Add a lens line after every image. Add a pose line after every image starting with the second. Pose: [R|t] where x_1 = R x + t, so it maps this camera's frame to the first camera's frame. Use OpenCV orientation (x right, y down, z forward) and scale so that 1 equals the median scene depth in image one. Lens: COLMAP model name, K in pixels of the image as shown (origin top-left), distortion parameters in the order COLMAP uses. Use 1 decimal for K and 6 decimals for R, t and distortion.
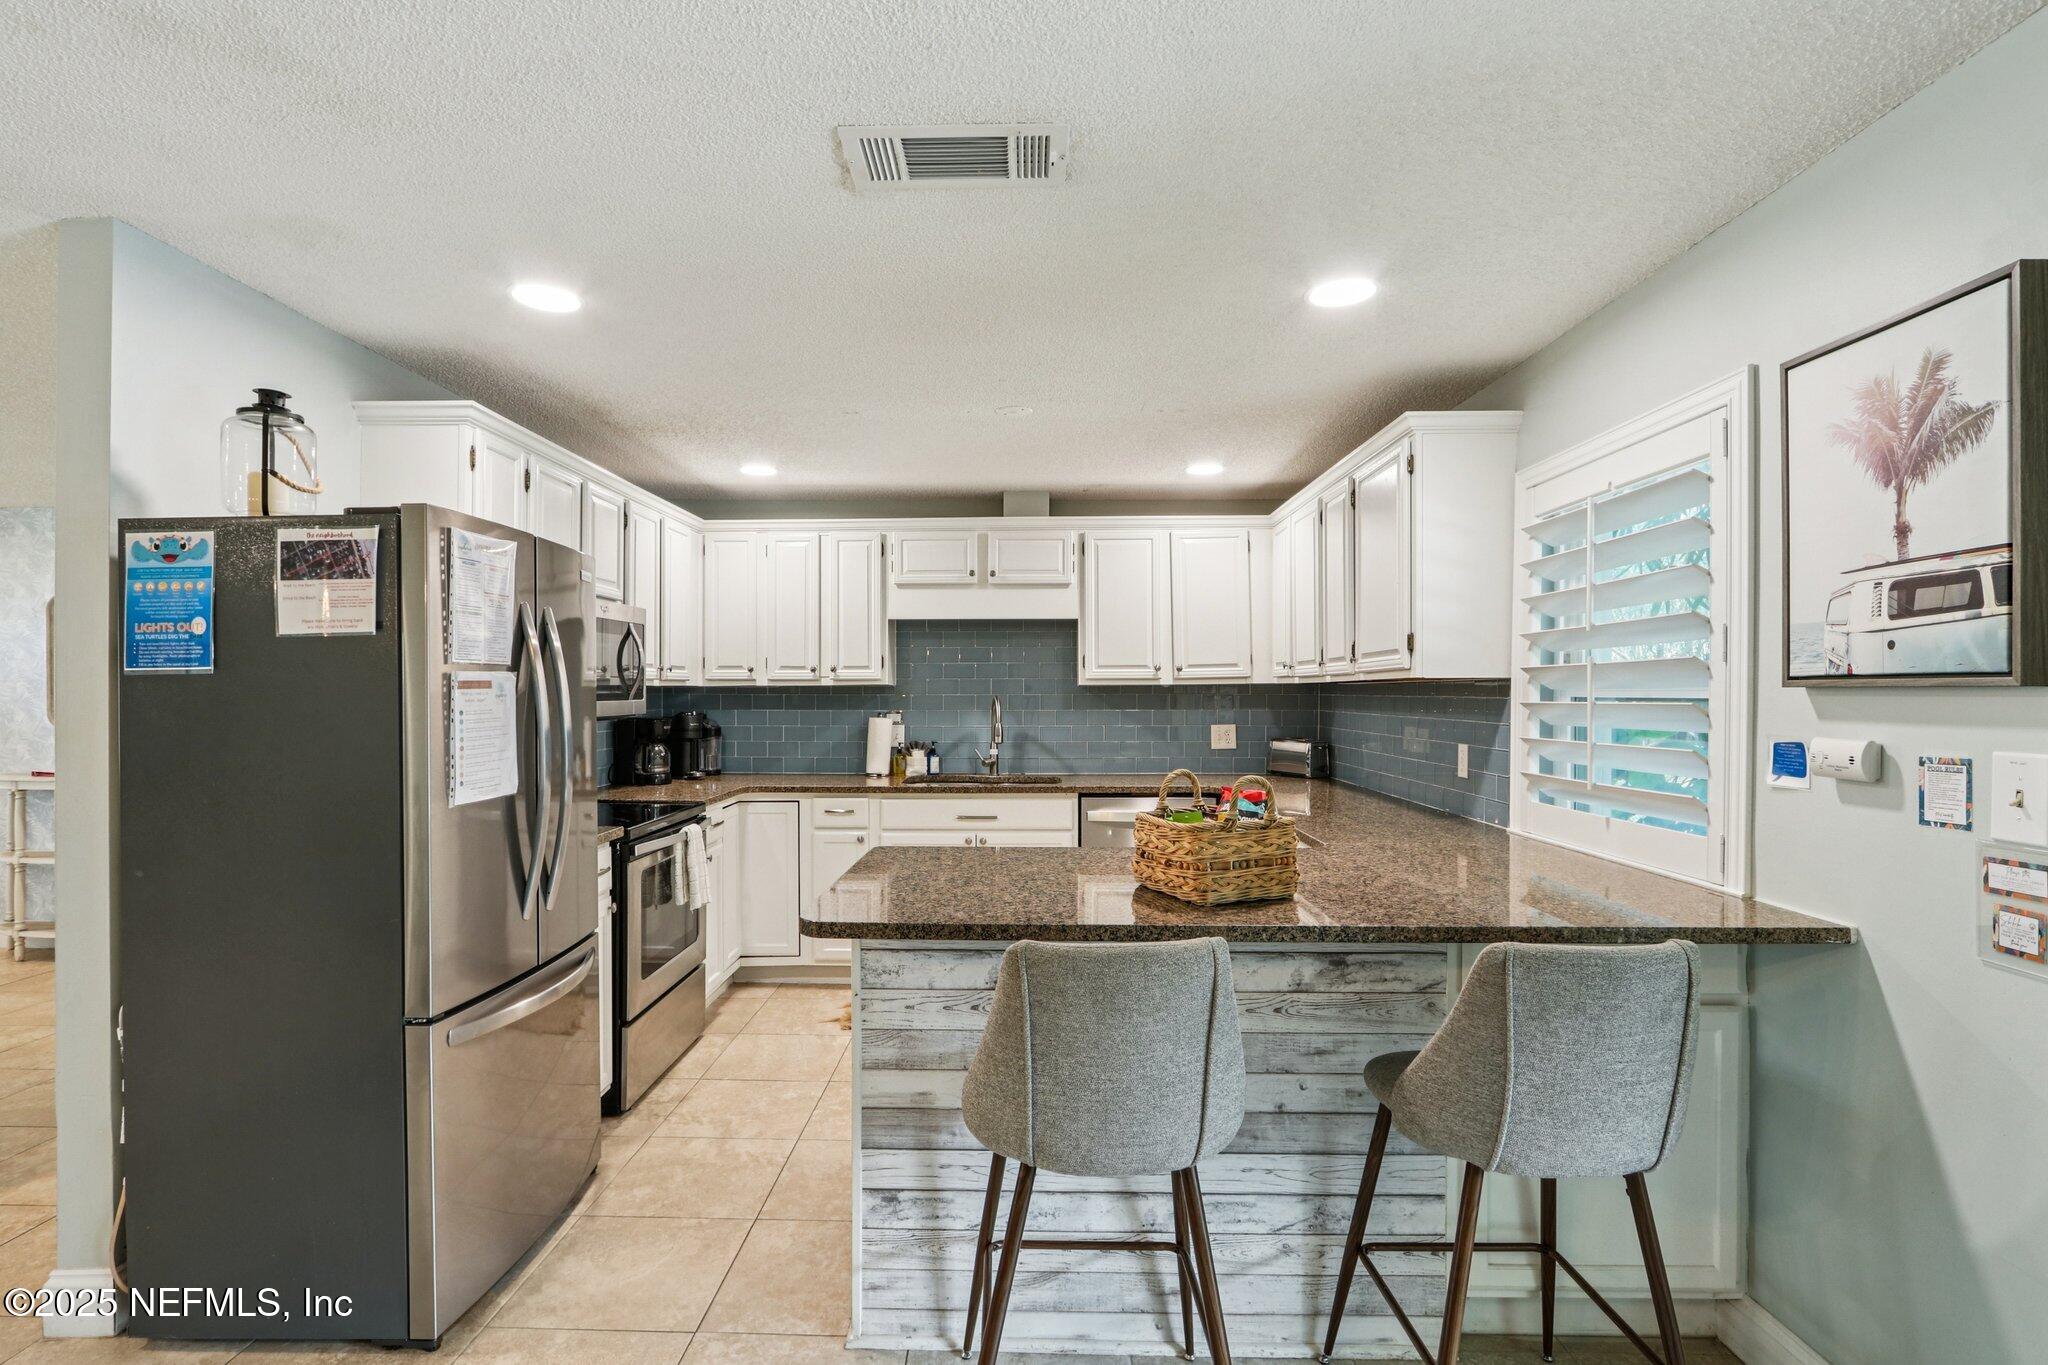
lens RADIAL K [[972.7, 0, 1018.5], [0, 972.7, 697.7], [0, 0, 1]] dist [-0.018111, 0.002024]
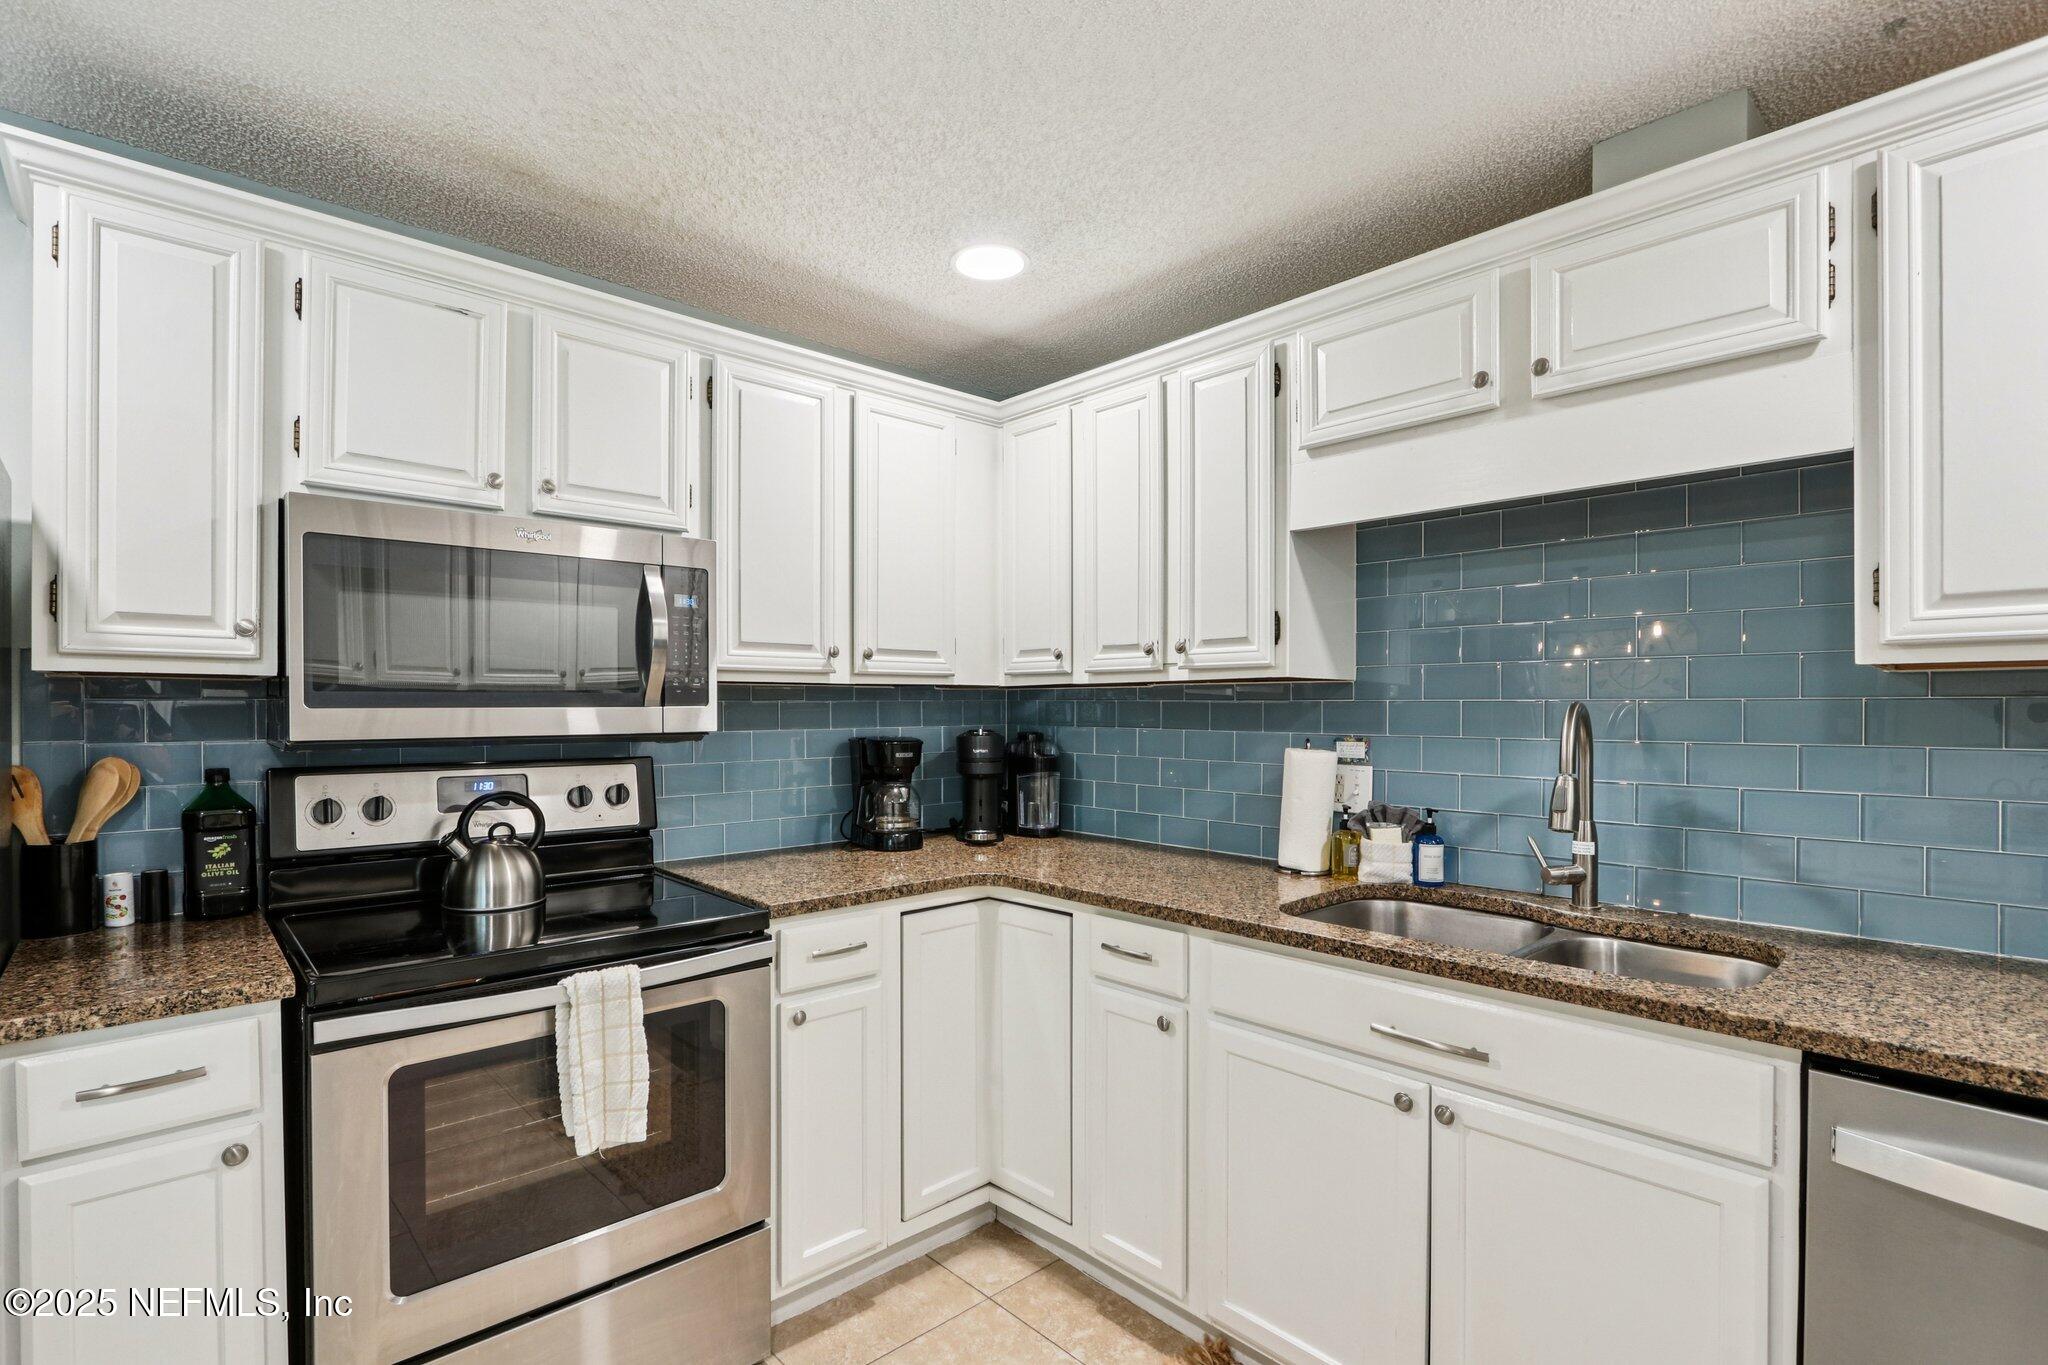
lens RADIAL K [[972.7, 0, 966.1], [0, 972.7, 713.5], [0, 0, 1]] dist [-0.018111, 0.002024]
pose [[0.672258, 0.007279, -0.740281, 0.096462], [-0.004800, 0.999974, 0.005473, 0.001737], [0.740301, -0.000126, 0.672275, 0.587440]]
